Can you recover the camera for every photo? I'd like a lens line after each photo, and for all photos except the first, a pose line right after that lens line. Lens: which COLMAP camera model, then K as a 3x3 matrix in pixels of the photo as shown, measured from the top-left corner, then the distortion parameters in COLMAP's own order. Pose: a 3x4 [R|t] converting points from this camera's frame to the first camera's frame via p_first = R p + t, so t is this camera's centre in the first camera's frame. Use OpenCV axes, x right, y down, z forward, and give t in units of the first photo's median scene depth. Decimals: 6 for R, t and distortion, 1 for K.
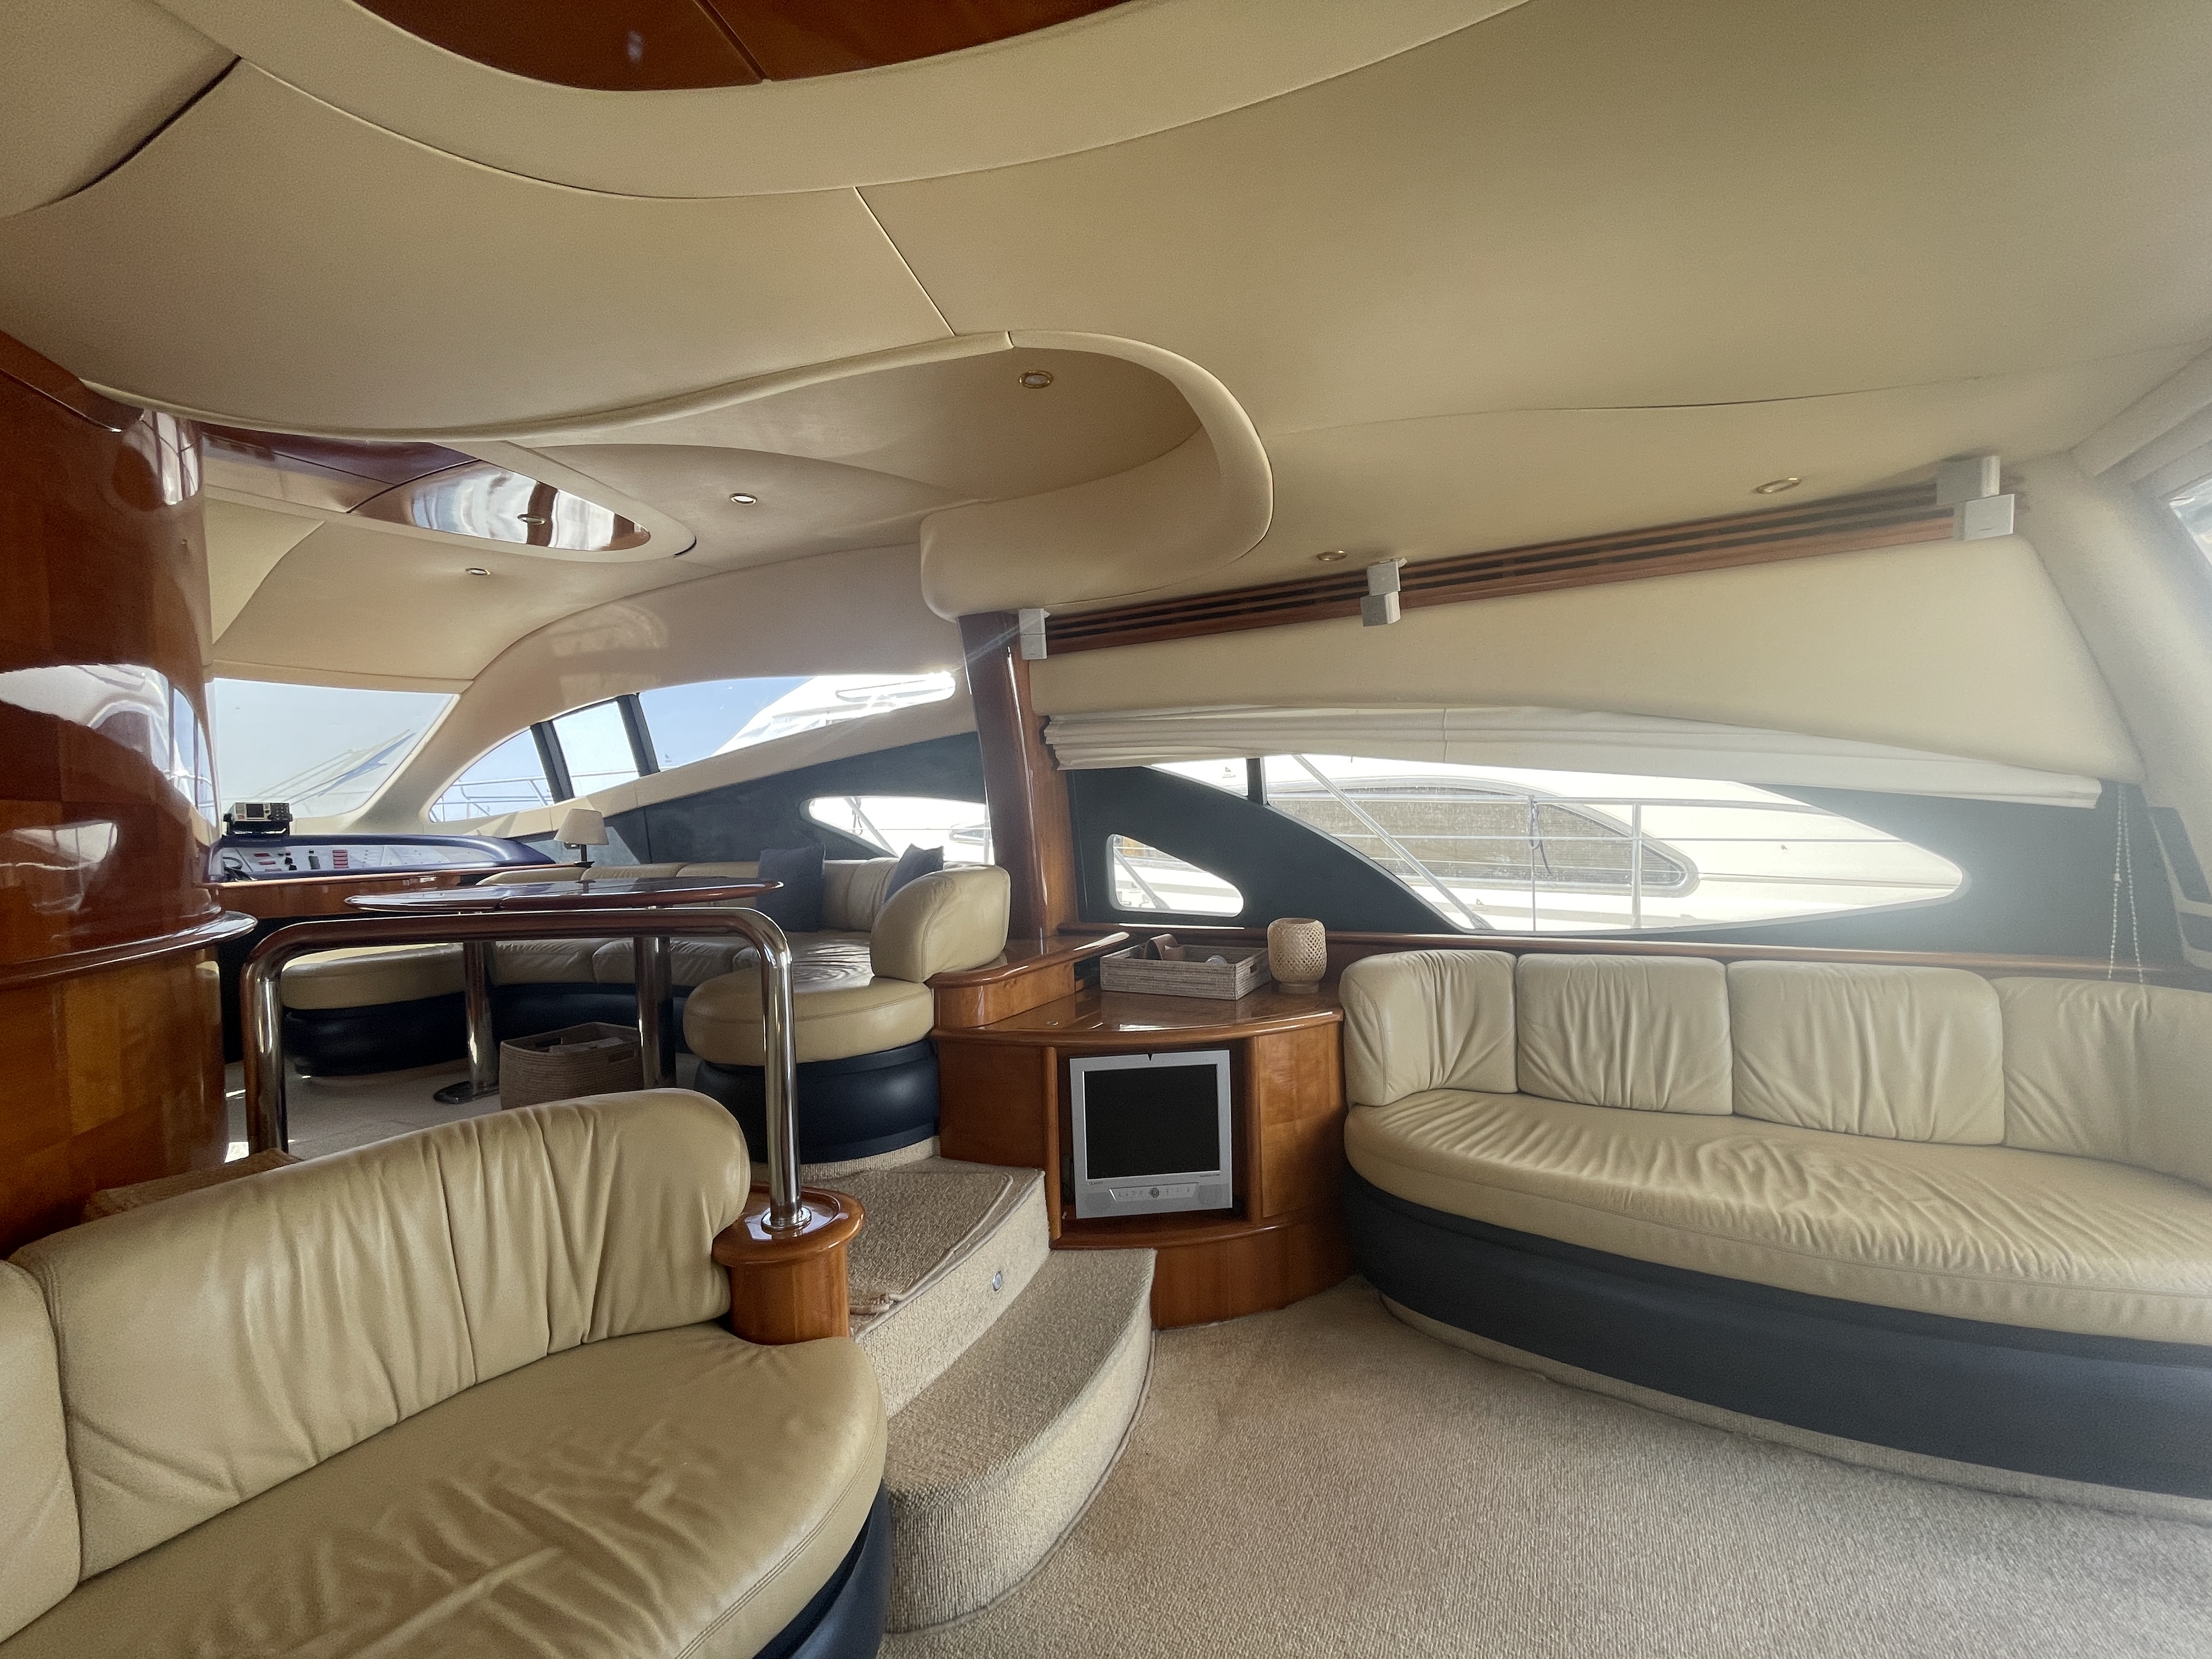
lens RADIAL K [[873.1, 0, 1106.0], [0, 873.1, 829.5], [0, 0, 1]] dist [-0.001417, 0.000697]
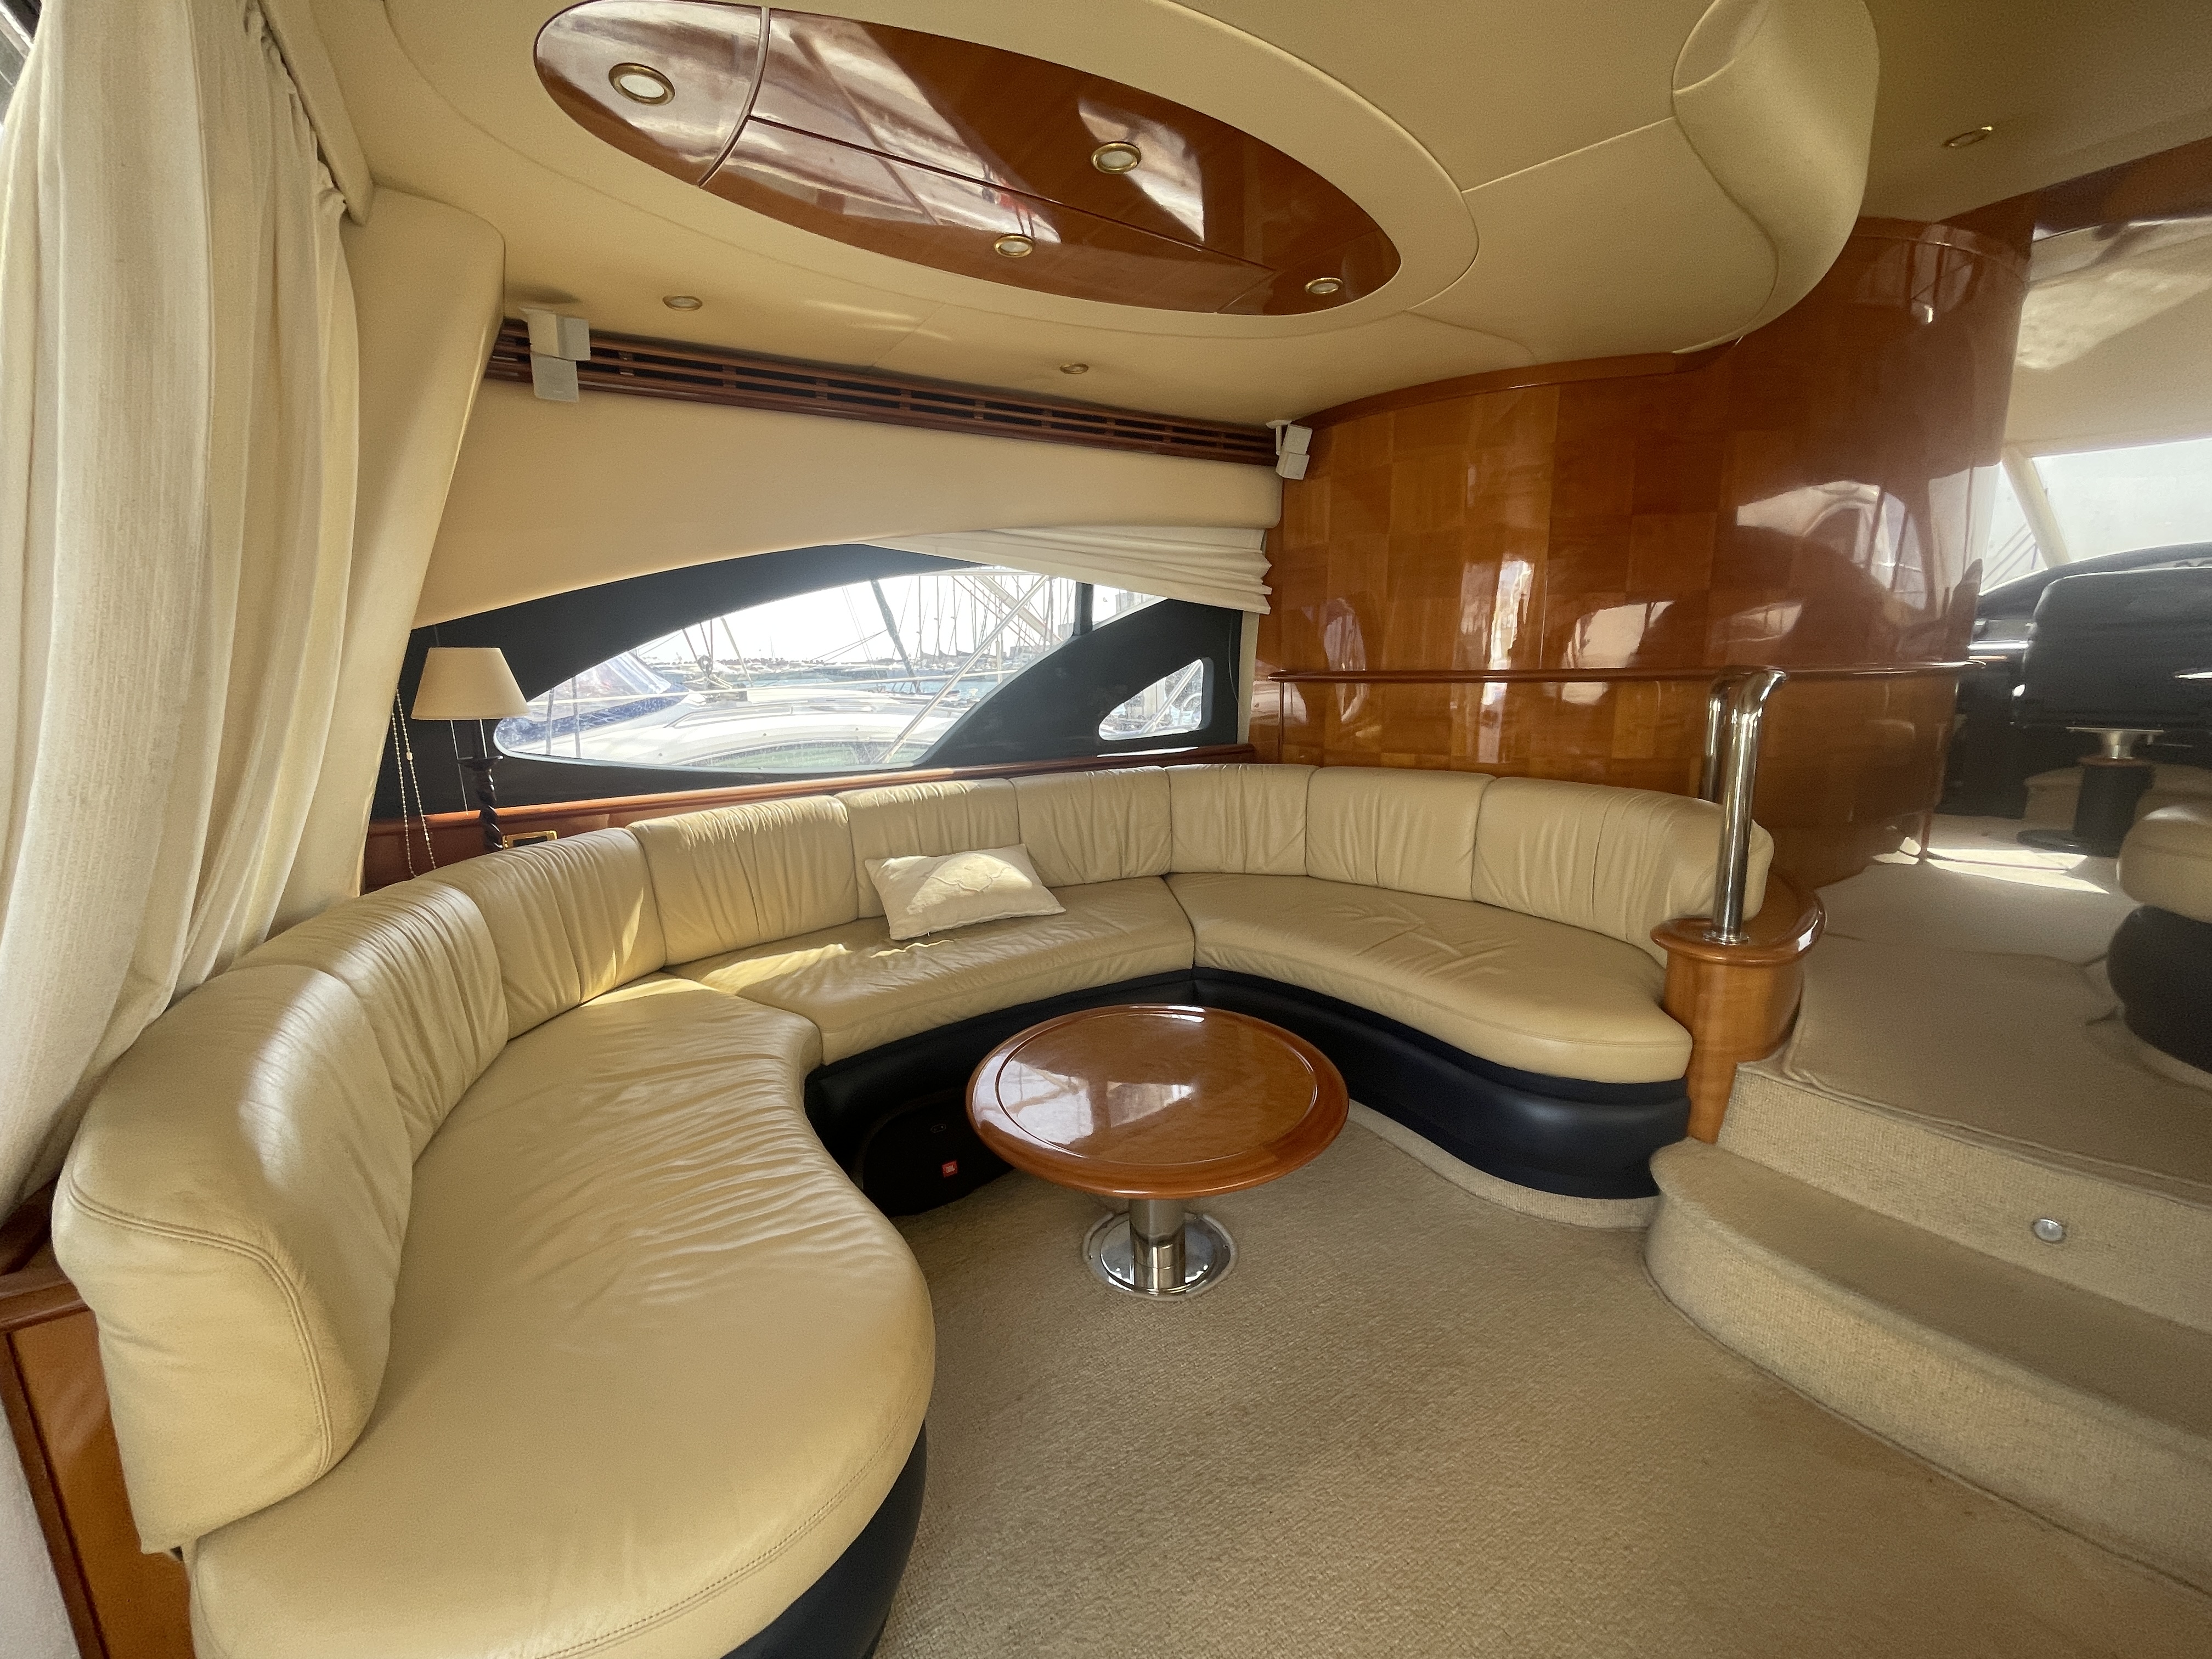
lens RADIAL K [[873.1, 0, 1106.0], [0, 873.1, 829.5], [0, 0, 1]] dist [-0.001417, 0.000697]
pose [[-0.482716, 0.198126, -0.853071, 0.709908], [0.035986, 0.977739, 0.206717, 0.017061], [0.875037, 0.069087, -0.479100, 0.601225]]
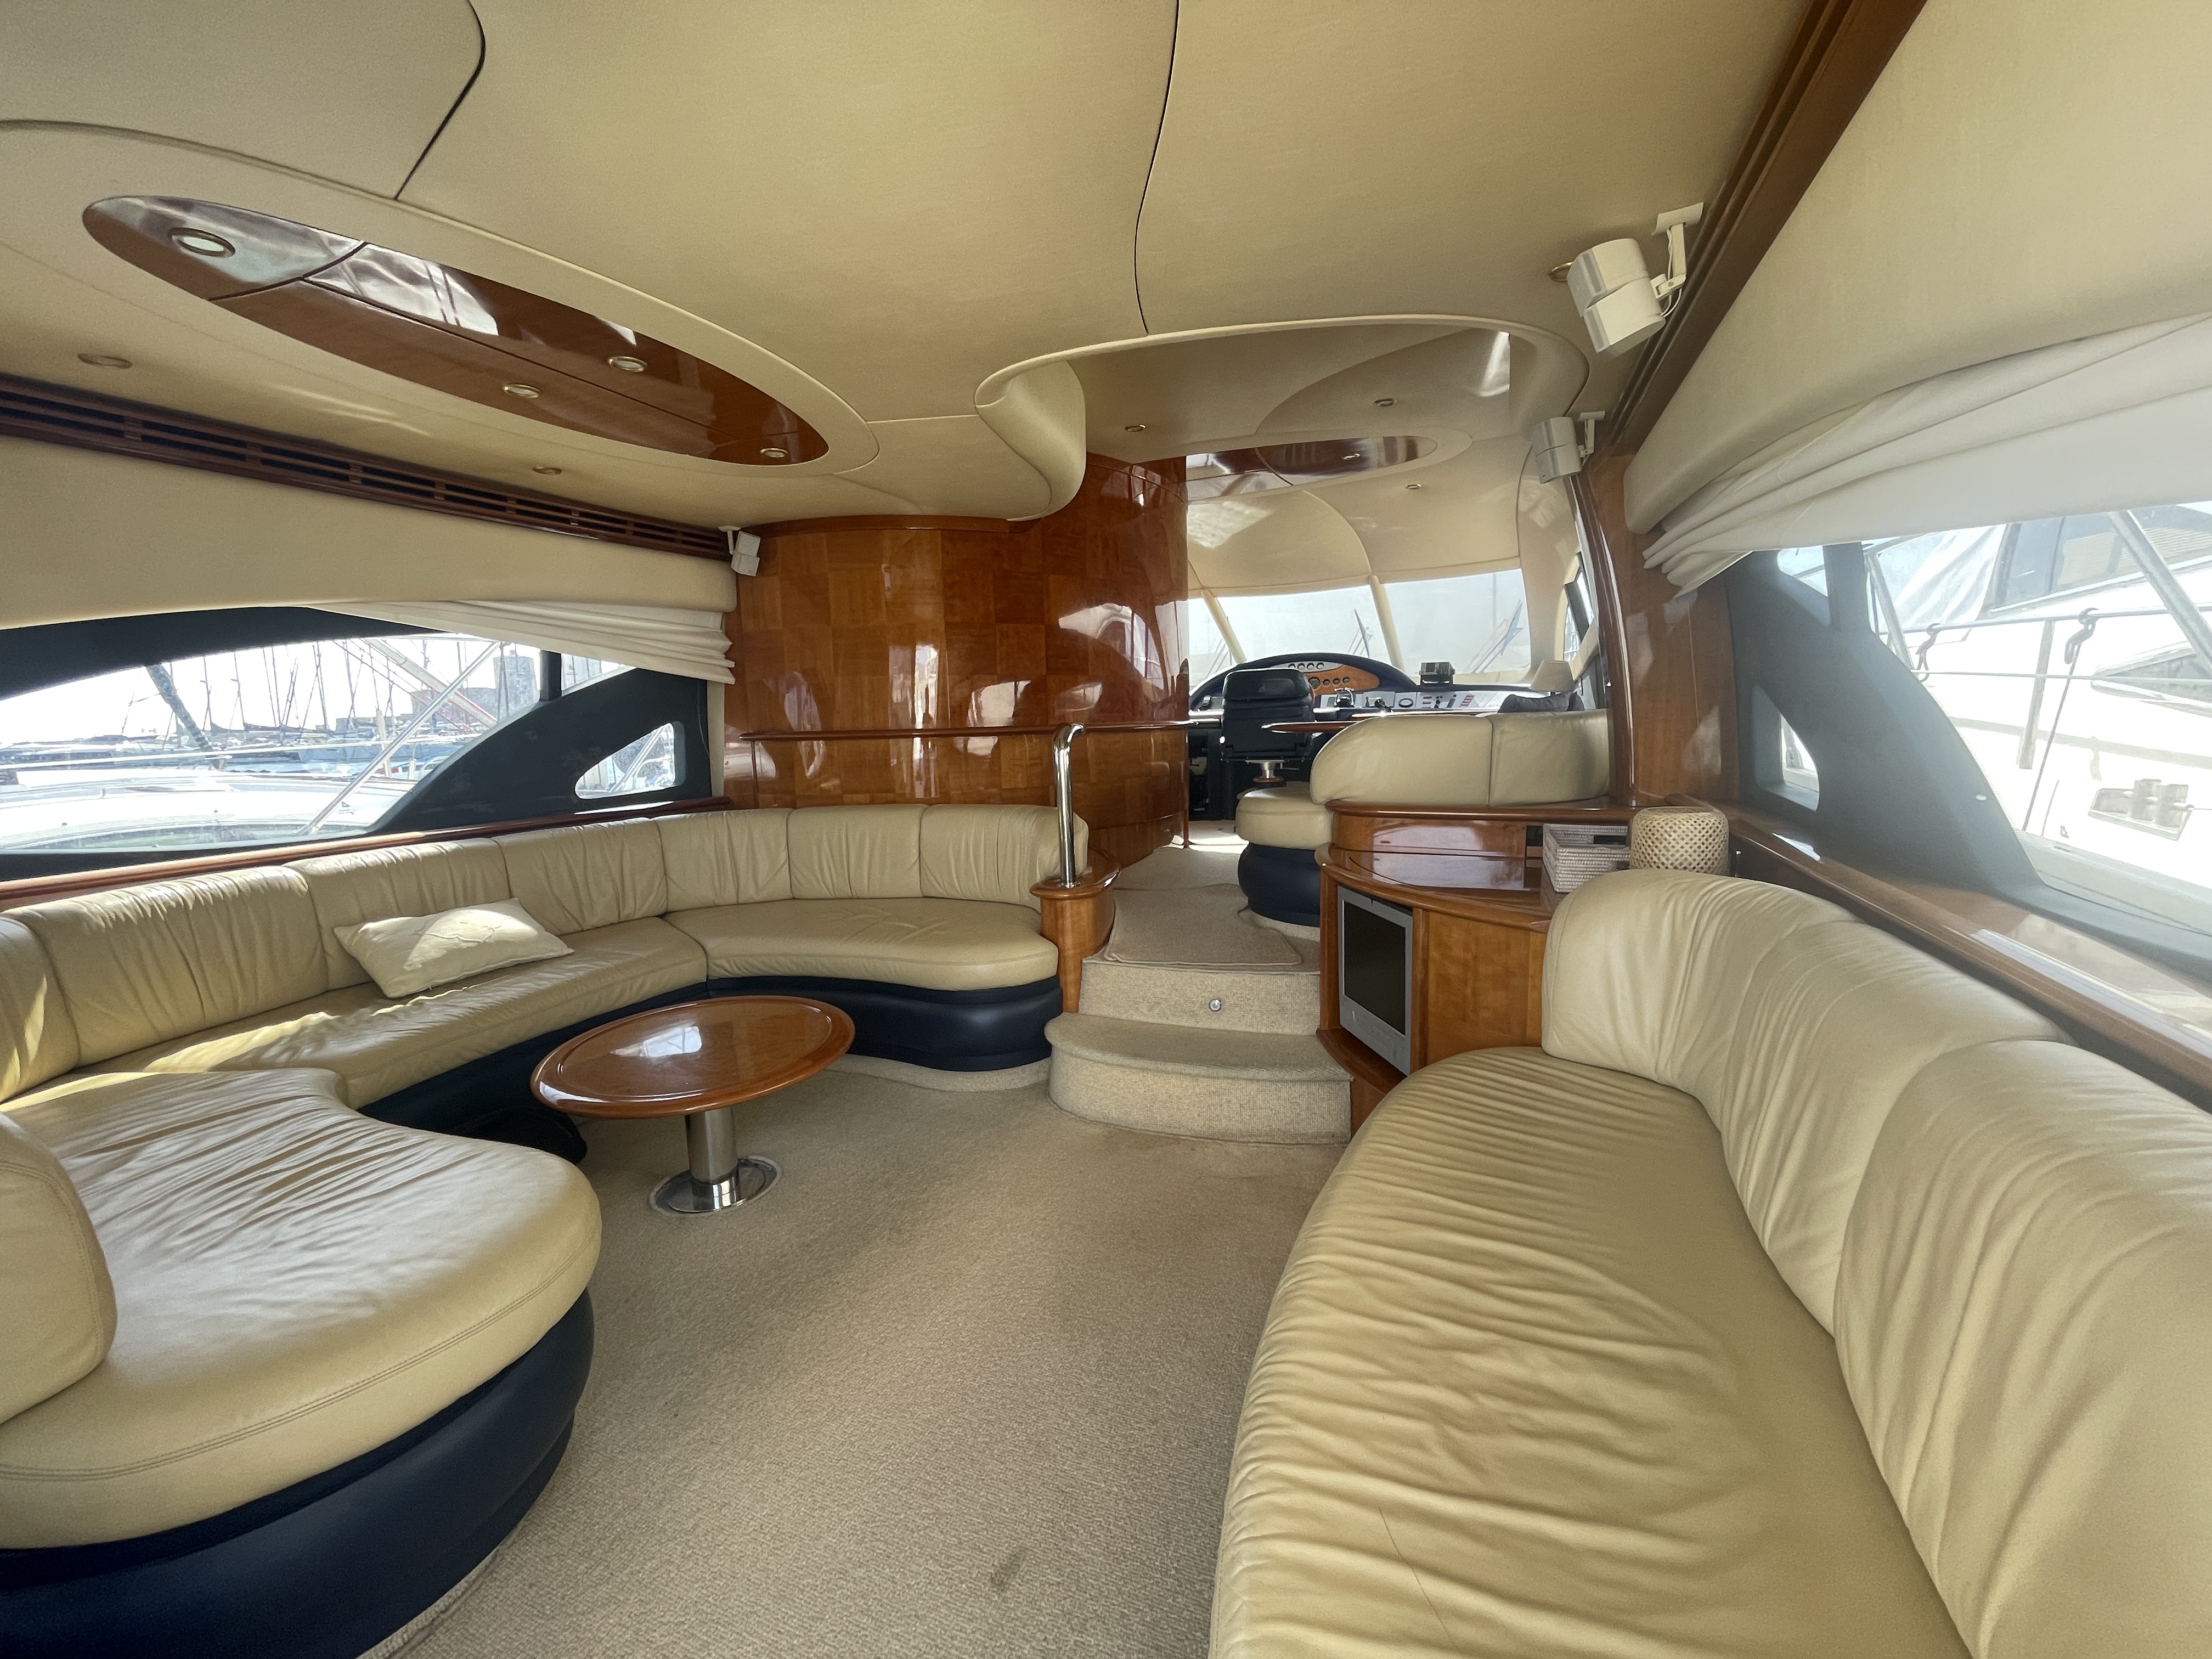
lens RADIAL K [[873.1, 0, 1106.0], [0, 873.1, 829.5], [0, 0, 1]] dist [-0.001417, 0.000697]
pose [[0.115626, 0.149888, -0.981919, 1.091352], [0.027323, 0.987695, 0.153988, 0.014229], [0.992917, -0.044634, 0.110108, 0.639770]]
